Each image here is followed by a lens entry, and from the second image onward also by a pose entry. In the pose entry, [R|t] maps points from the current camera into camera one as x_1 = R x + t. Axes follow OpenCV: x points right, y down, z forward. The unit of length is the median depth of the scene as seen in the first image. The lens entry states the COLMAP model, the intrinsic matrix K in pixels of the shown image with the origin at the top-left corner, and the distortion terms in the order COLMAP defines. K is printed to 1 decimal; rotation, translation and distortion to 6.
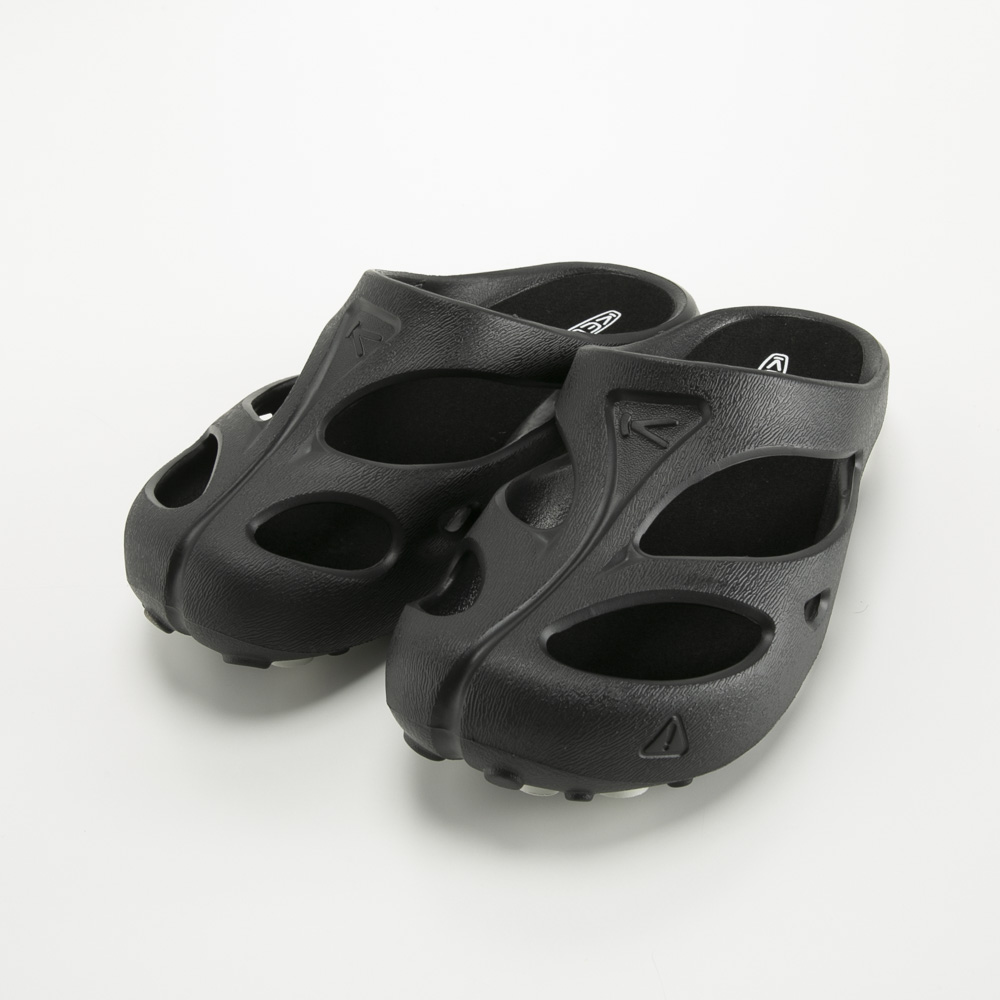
lens RADIAL K [[1493.6, 0, 500.0], [0, 1493.6, 500.0], [0, 0, 1]] dist [-0.012347, 0.024073]
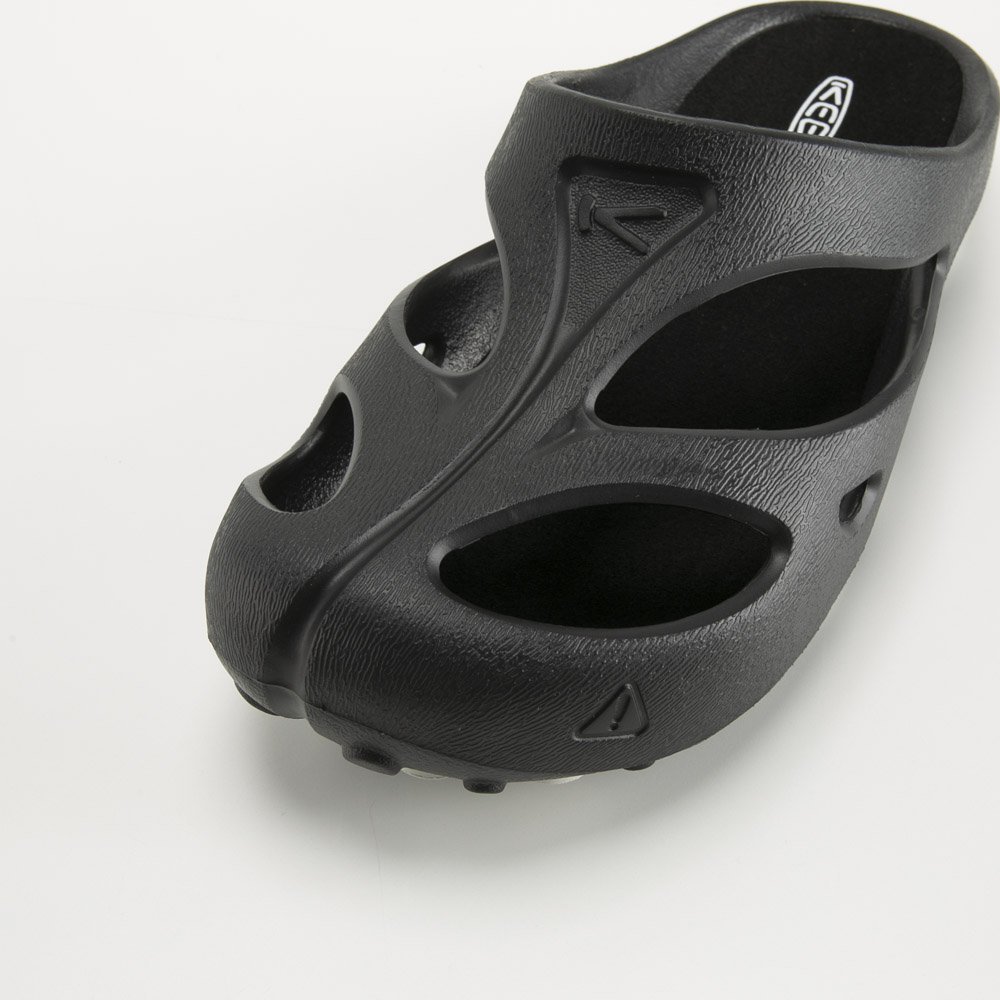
lens RADIAL K [[1804.5, 0, 500.0], [0, 1804.5, 500.0], [0, 0, 1]] dist [-0.033075, 0.199293]
pose [[0.999408, 0.034385, -0.001402, 0.053931], [-0.033525, 0.981987, 0.185953, -0.075554], [0.007771, -0.185795, 0.982558, 0.211096]]
